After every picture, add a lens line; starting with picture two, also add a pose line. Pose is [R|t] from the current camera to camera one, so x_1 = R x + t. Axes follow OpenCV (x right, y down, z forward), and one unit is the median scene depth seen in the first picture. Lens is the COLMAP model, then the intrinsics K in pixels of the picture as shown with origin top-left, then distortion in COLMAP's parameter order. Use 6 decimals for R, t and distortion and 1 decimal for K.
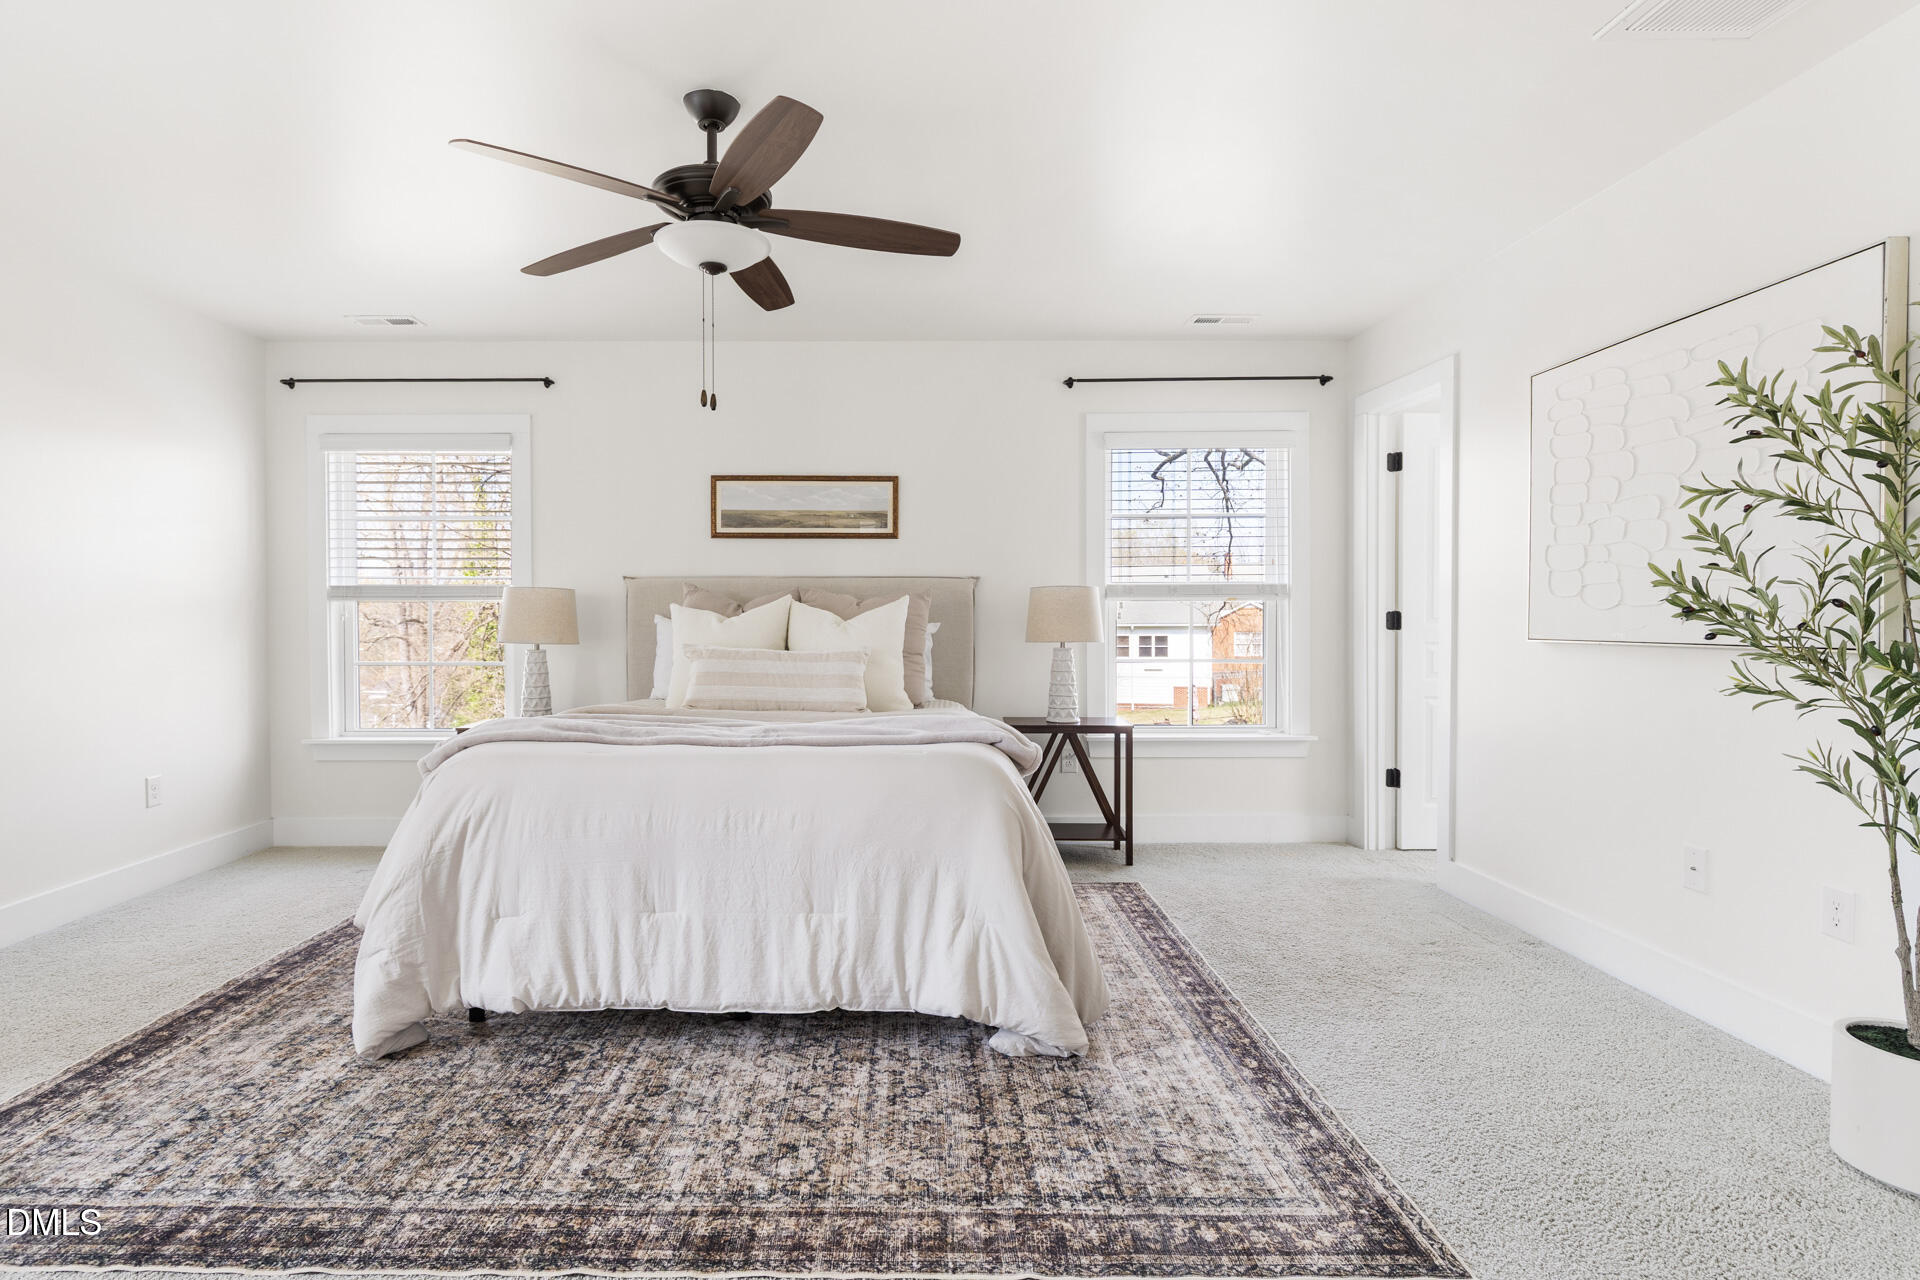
lens RADIAL K [[964.3, 0, 882.6], [0, 964.3, 631.6], [0, 0, 1]] dist [-0.001020, 0.000408]
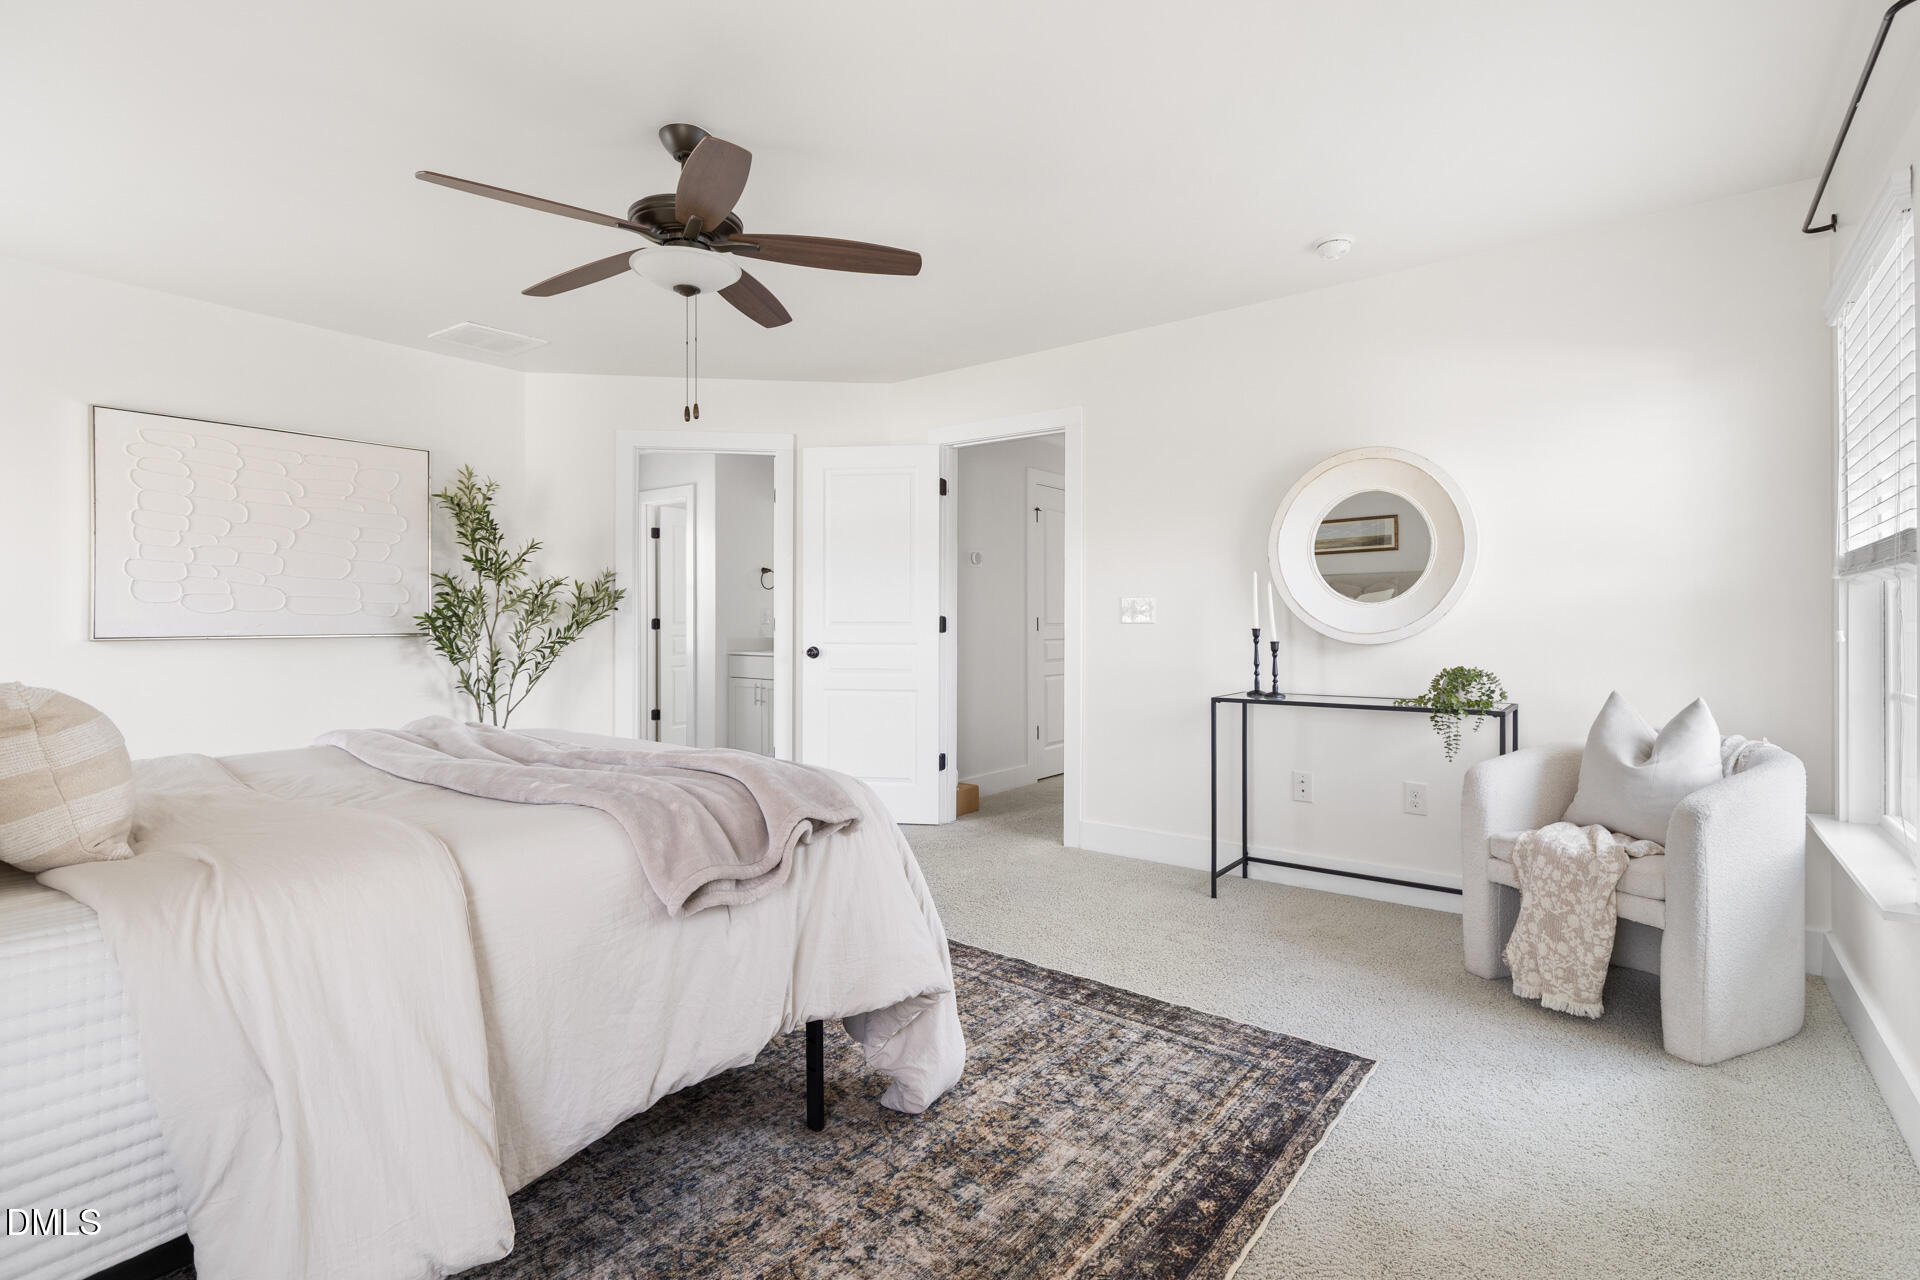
lens RADIAL K [[888.2, 0, 965.9], [0, 888.2, 629.0], [0, 0, 1]] dist [0.002159, 0.000003]
pose [[-0.792497, -0.001539, 0.609874, -1.329798], [0.014131, 0.999682, 0.020884, -0.017303], [-0.609712, 0.025168, -0.792223, 2.069445]]
